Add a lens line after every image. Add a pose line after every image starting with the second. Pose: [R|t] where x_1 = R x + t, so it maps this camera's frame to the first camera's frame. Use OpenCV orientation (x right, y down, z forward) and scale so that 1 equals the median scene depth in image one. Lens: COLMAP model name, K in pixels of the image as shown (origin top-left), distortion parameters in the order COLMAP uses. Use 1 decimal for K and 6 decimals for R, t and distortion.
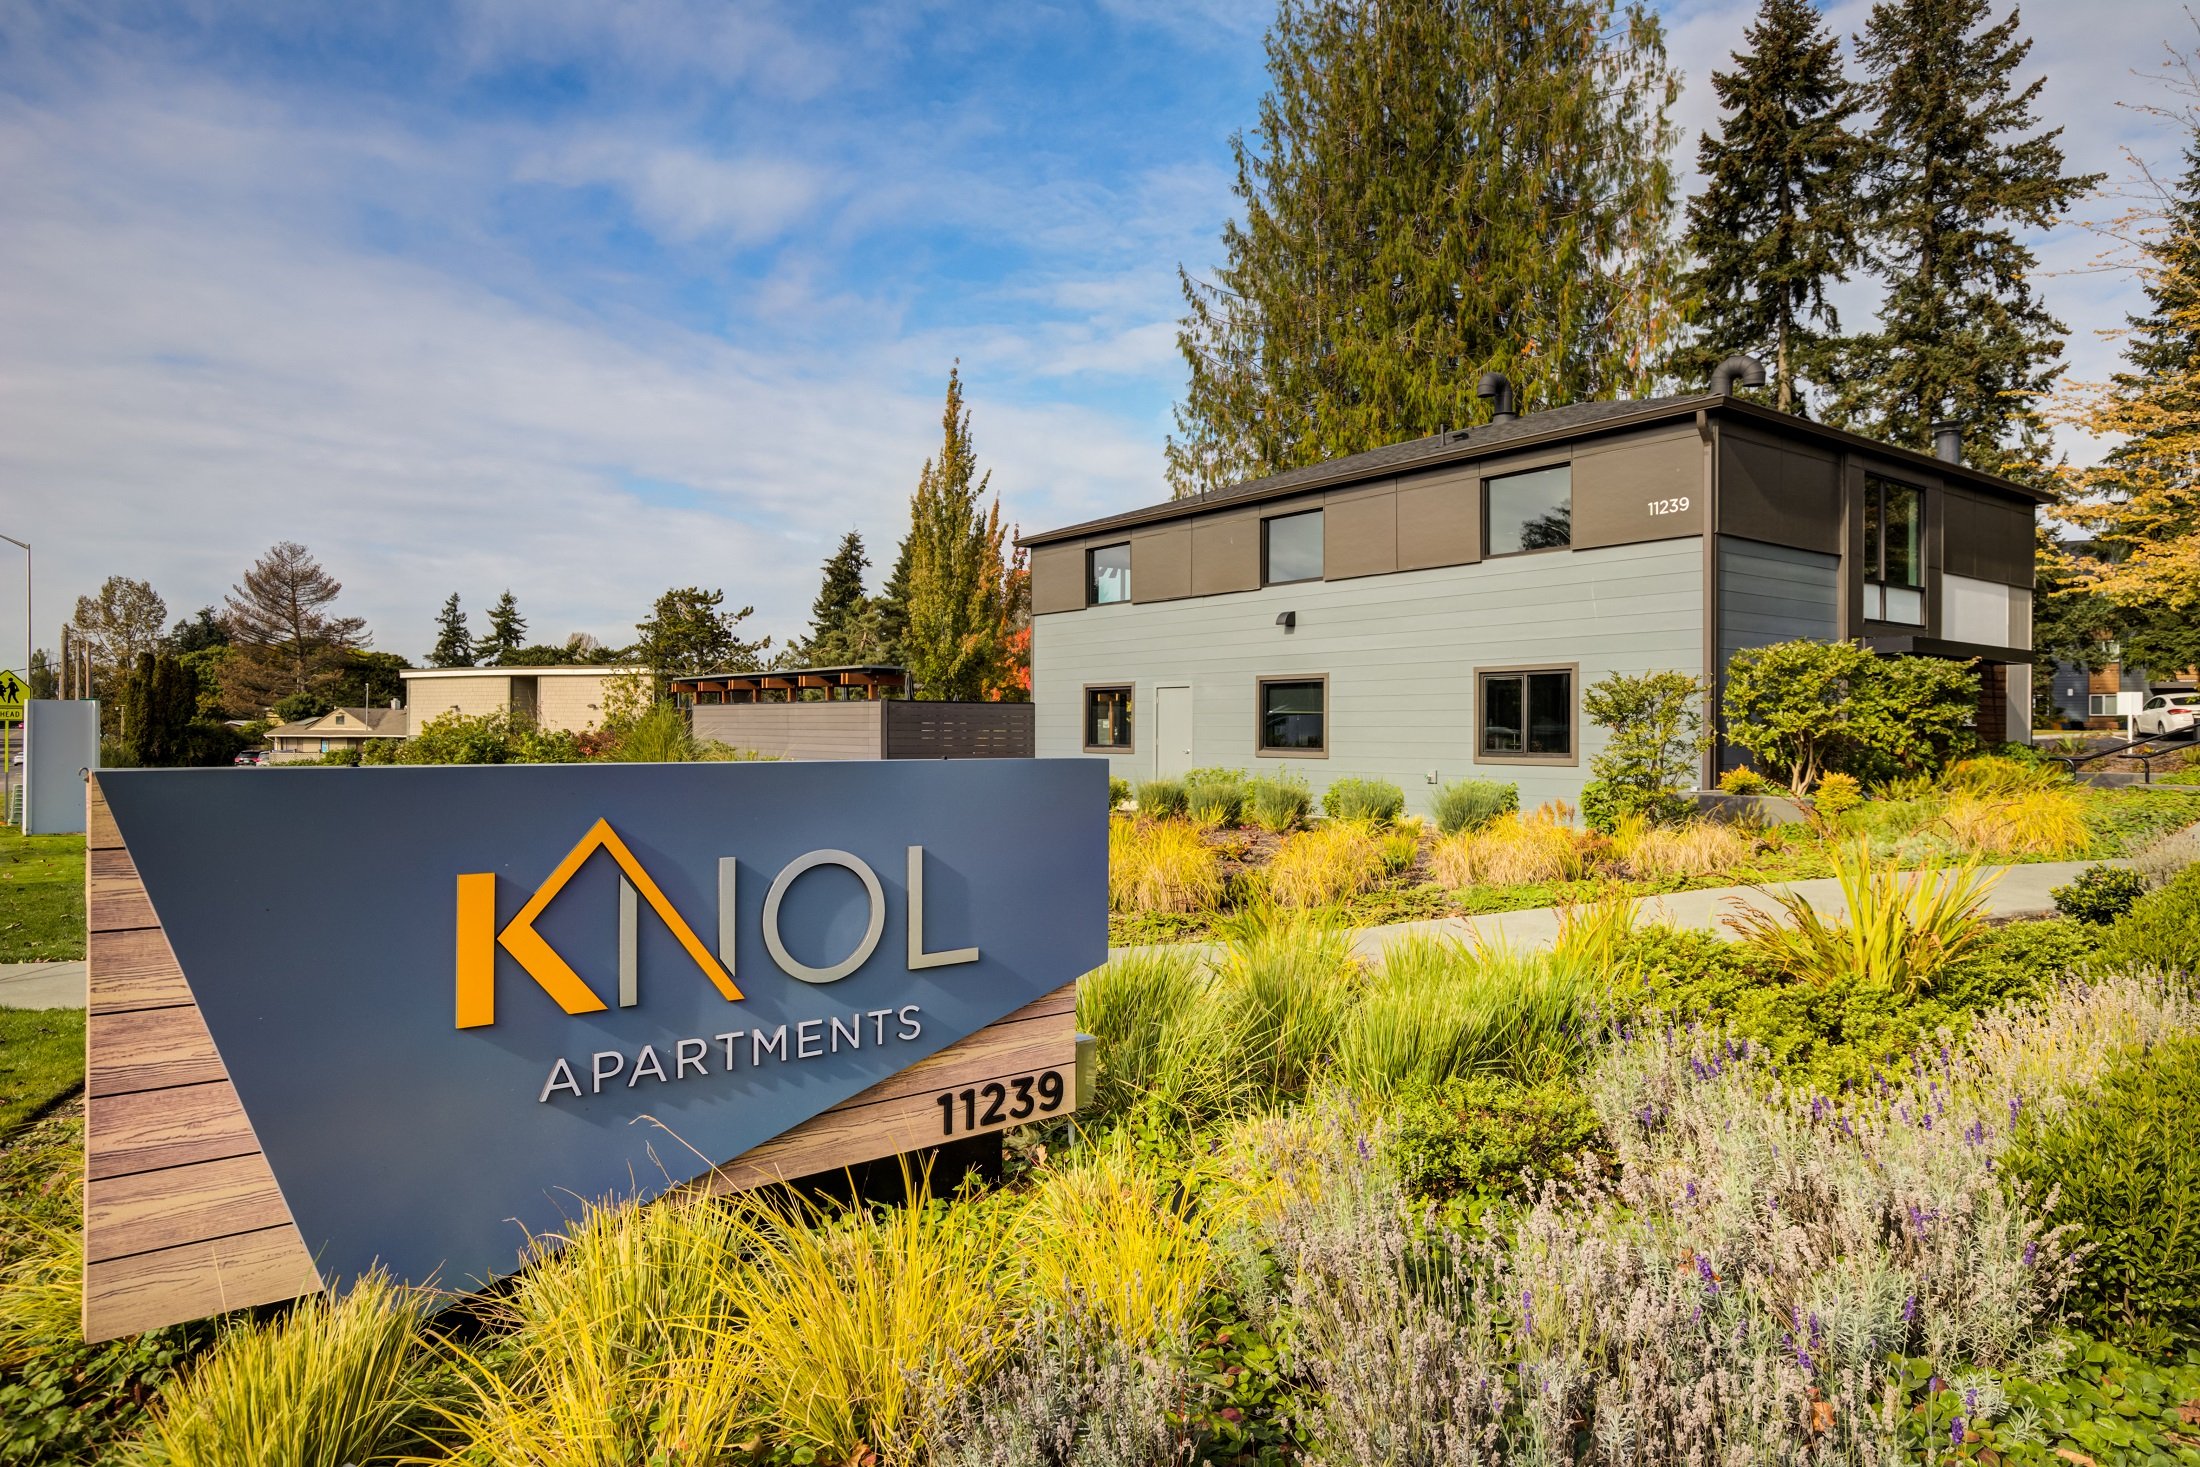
lens RADIAL K [[1312.4, 0, 1107.2], [0, 1312.4, 735.6], [0, 0, 1]] dist [0.000187, -0.000656]
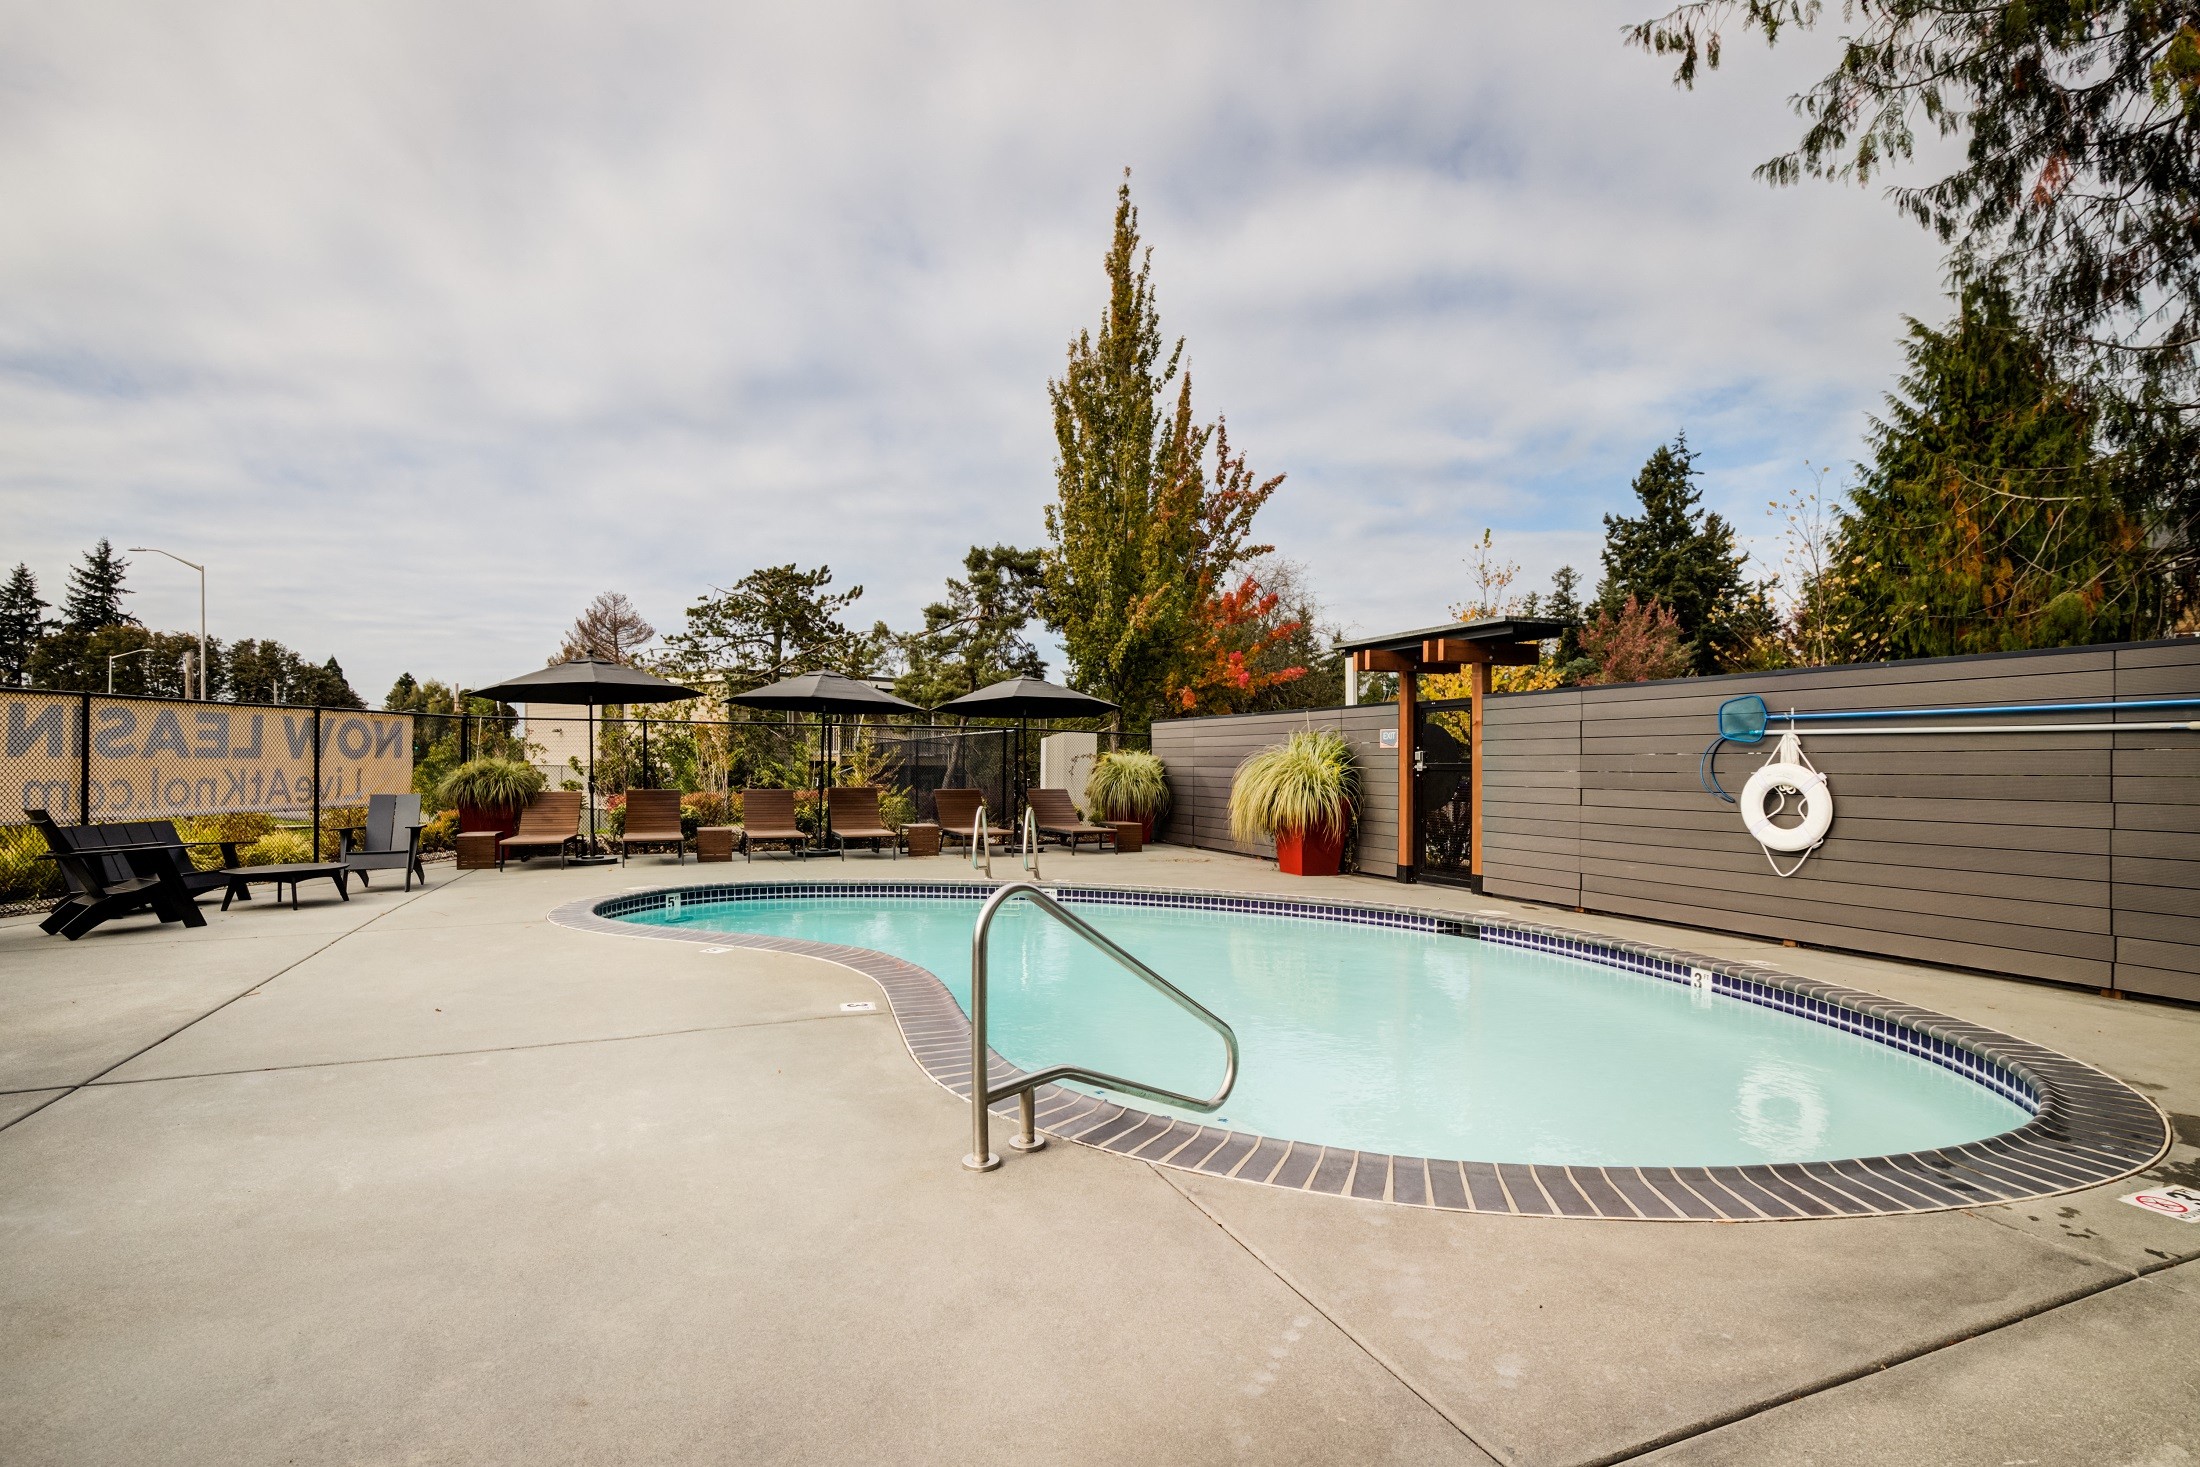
lens RADIAL K [[1037.0, 0, 1098.3], [0, 1037.0, 743.7], [0, 0, 1]] dist [-0.000428, 0.000513]
pose [[0.970034, -0.007361, -0.242860, -0.008721], [0.003399, 0.999854, -0.016730, -0.002120], [0.242947, 0.015403, 0.969917, 0.473199]]
